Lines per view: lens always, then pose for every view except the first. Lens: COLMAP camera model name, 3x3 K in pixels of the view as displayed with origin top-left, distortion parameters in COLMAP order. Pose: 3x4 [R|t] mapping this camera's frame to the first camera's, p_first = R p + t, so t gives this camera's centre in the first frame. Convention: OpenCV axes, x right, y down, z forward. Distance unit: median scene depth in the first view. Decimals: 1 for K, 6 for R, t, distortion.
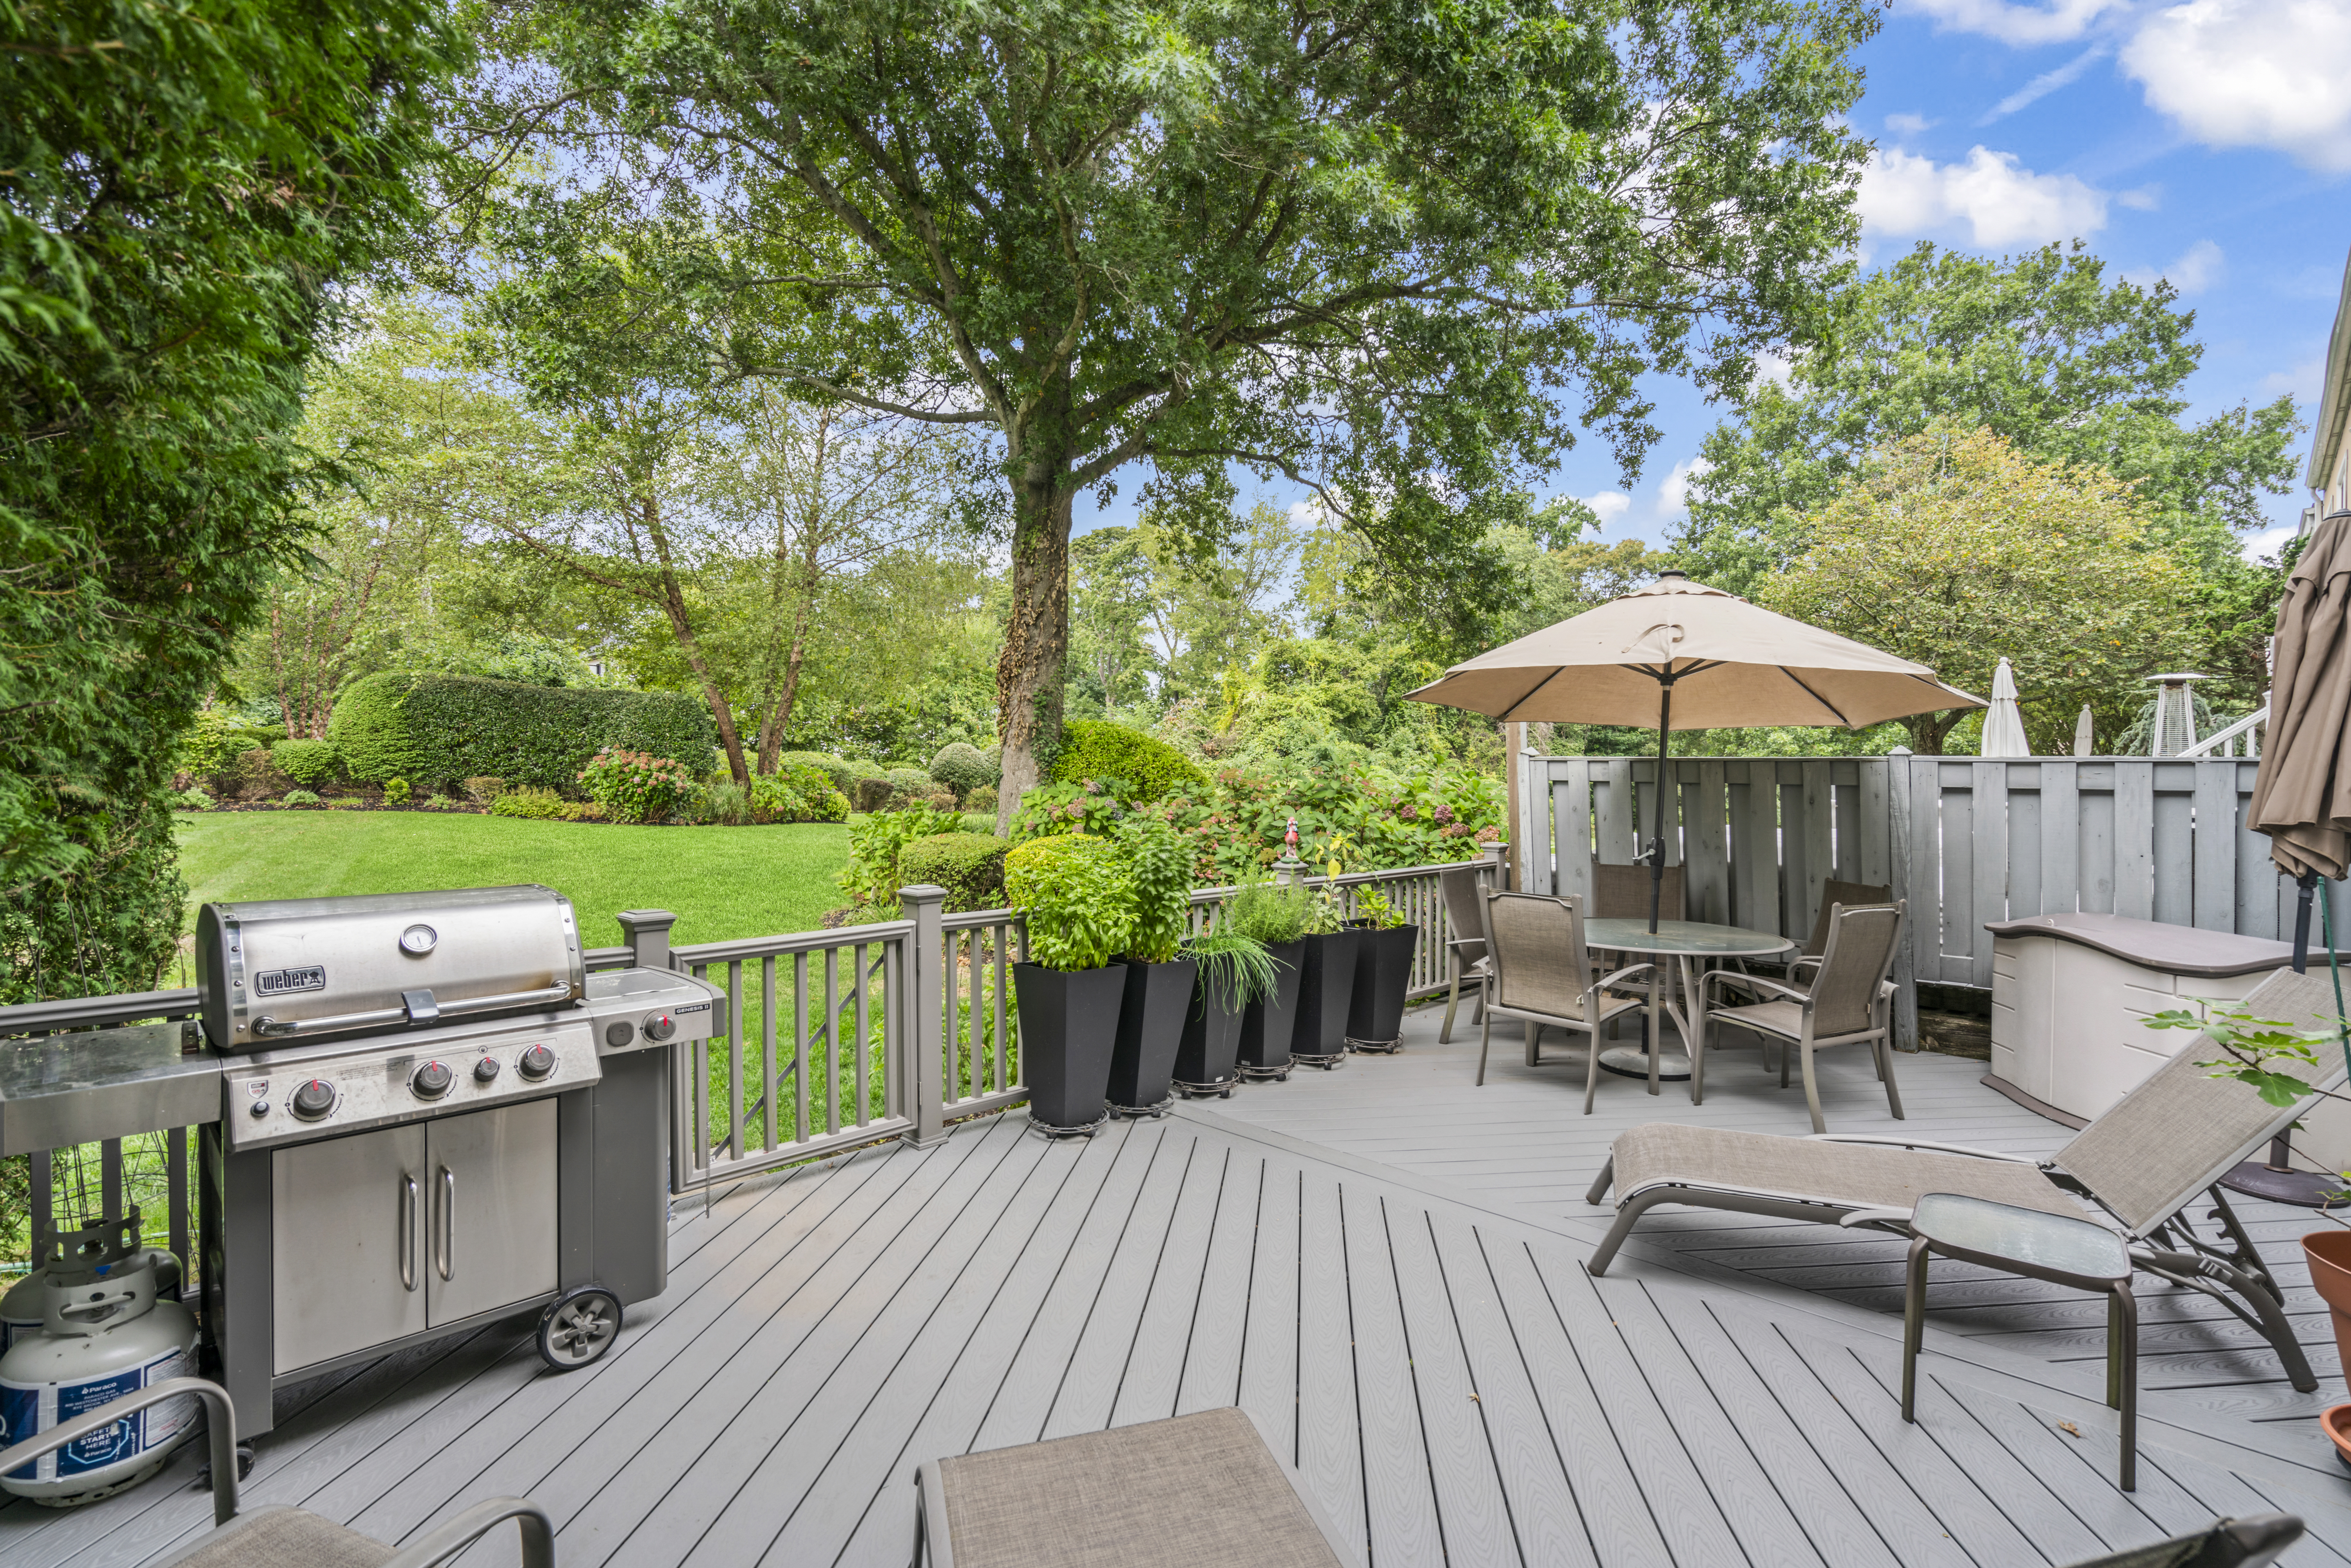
lens RADIAL K [[1109.7, 0, 1180.9], [0, 1109.7, 751.7], [0, 0, 1]] dist [-0.000271, 0.000524]
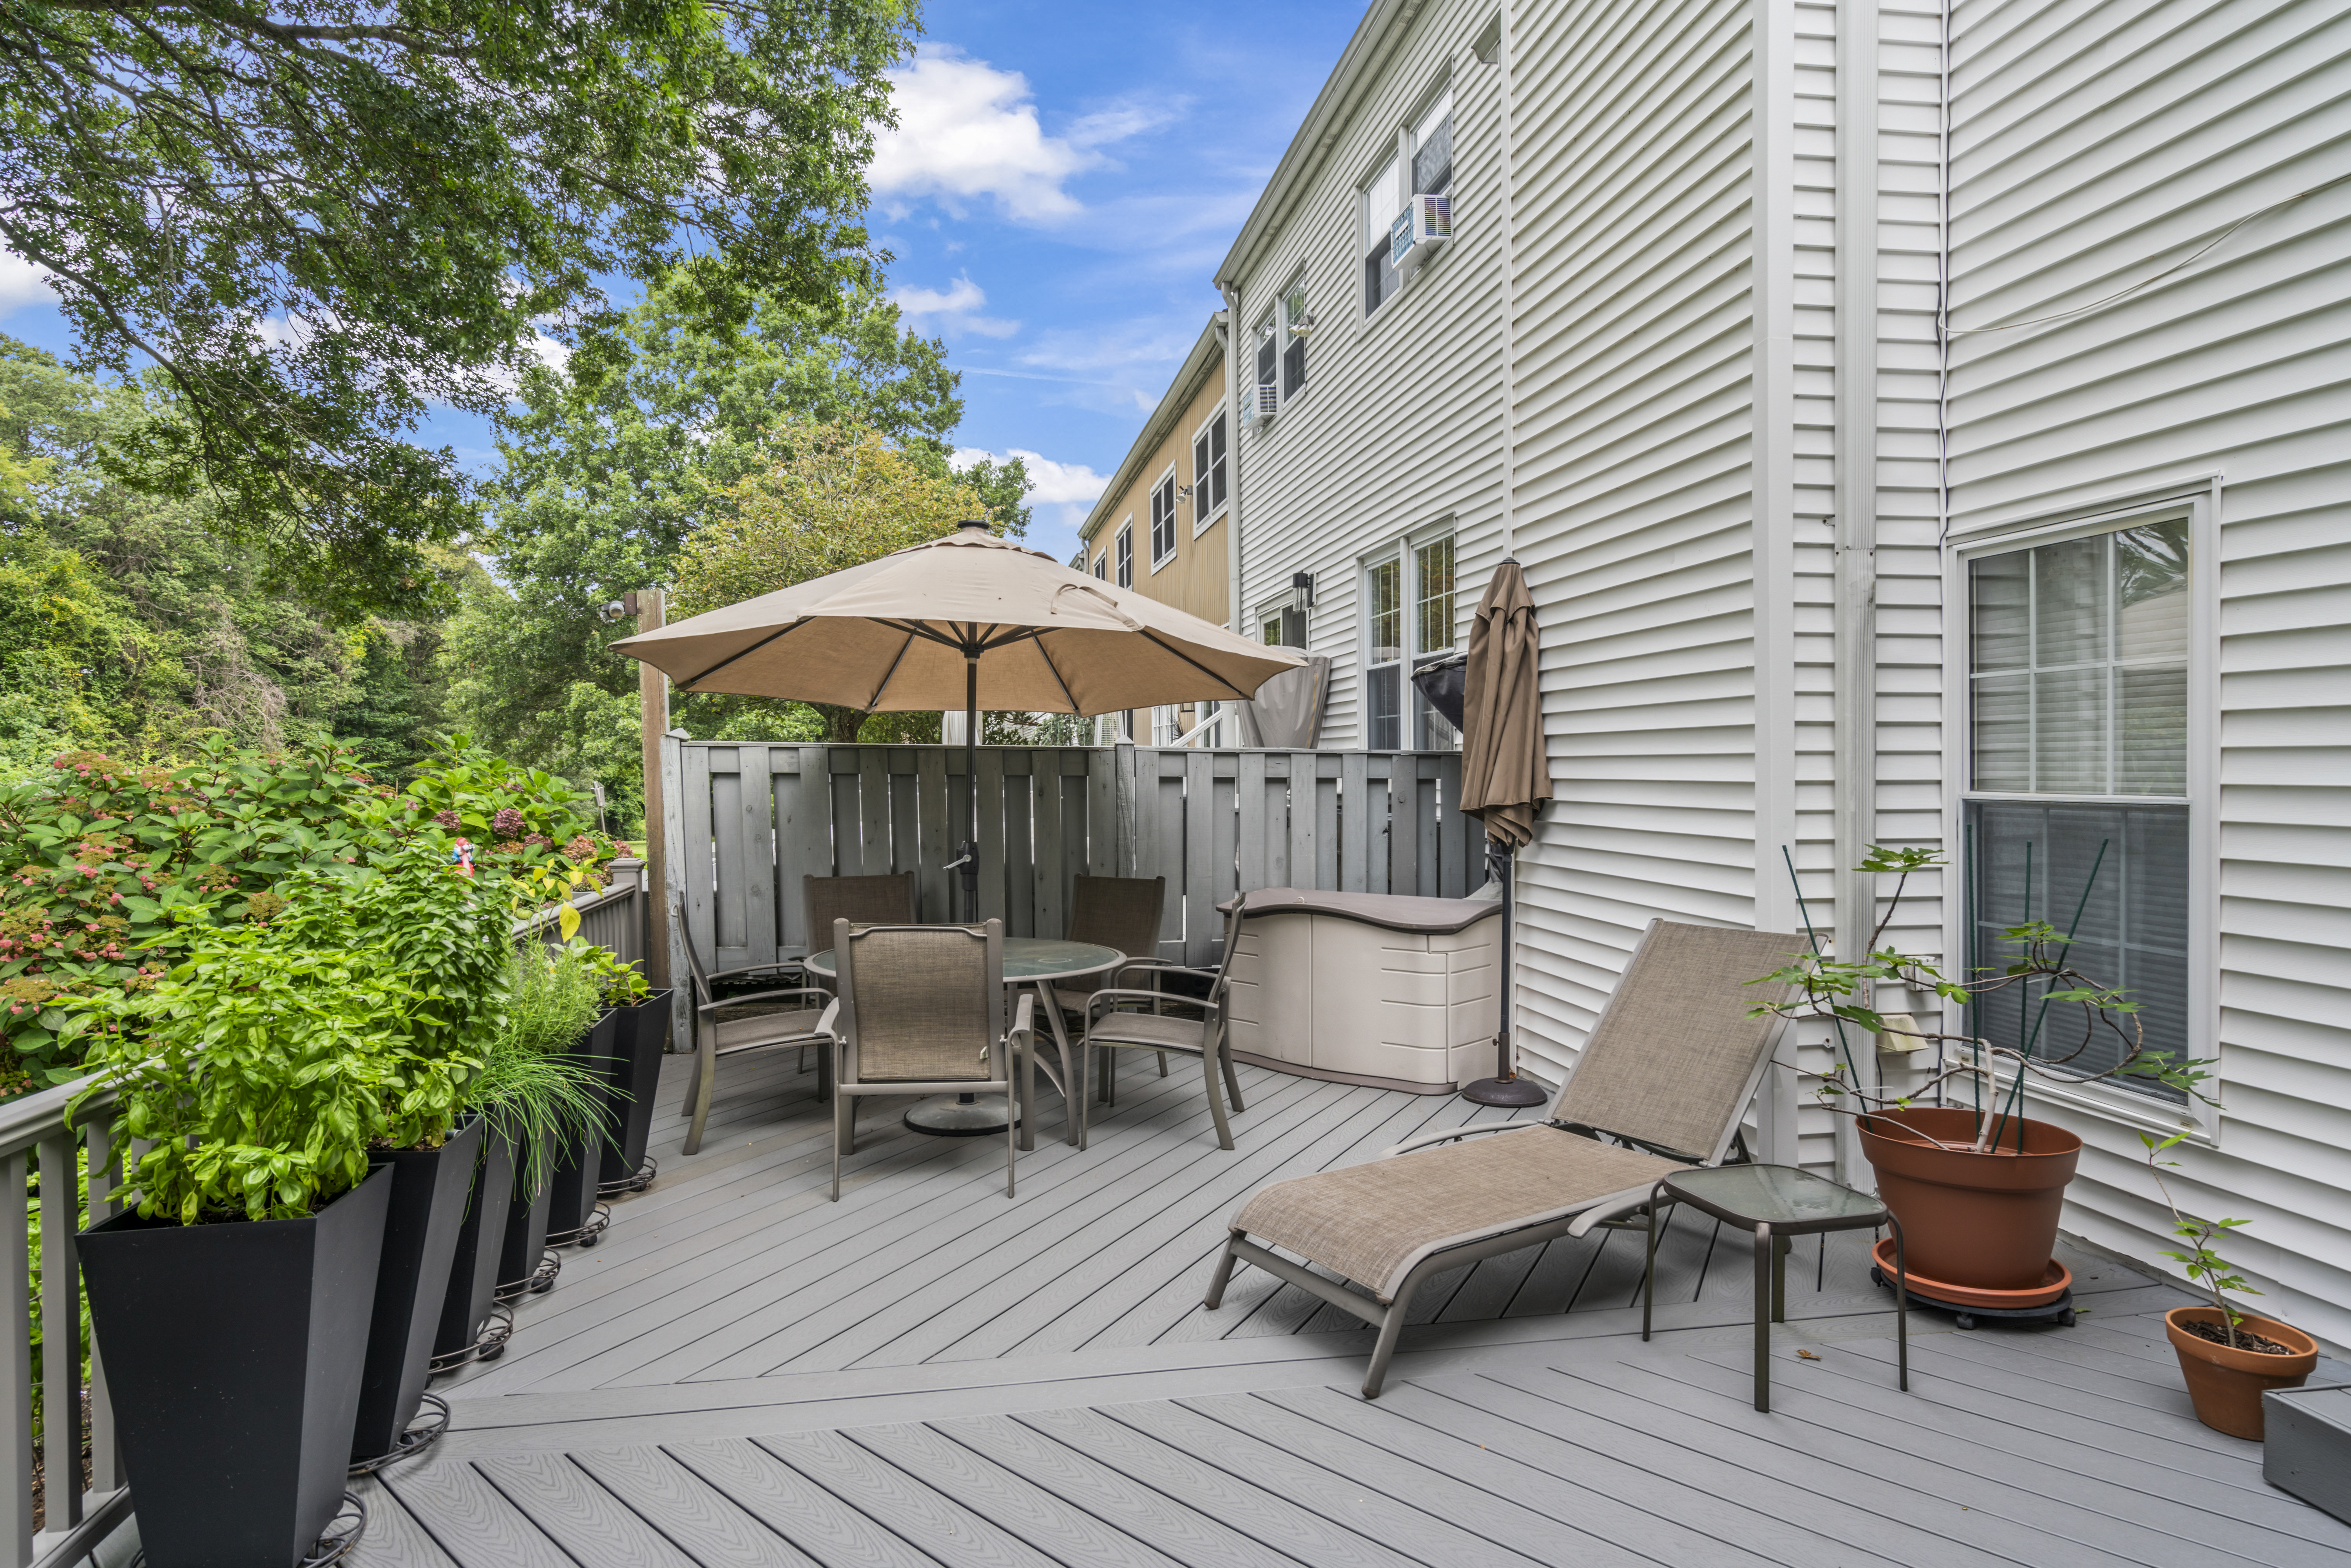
lens RADIAL K [[1235.1, 0, 1171.3], [0, 1235.1, 778.6], [0, 0, 1]] dist [0.000327, 0.026958]
pose [[0.585961, -0.010828, 0.810267, -0.147217], [-0.015252, 0.999586, 0.024388, 0.003839], [-0.810196, -0.026649, 0.585553, 0.213637]]
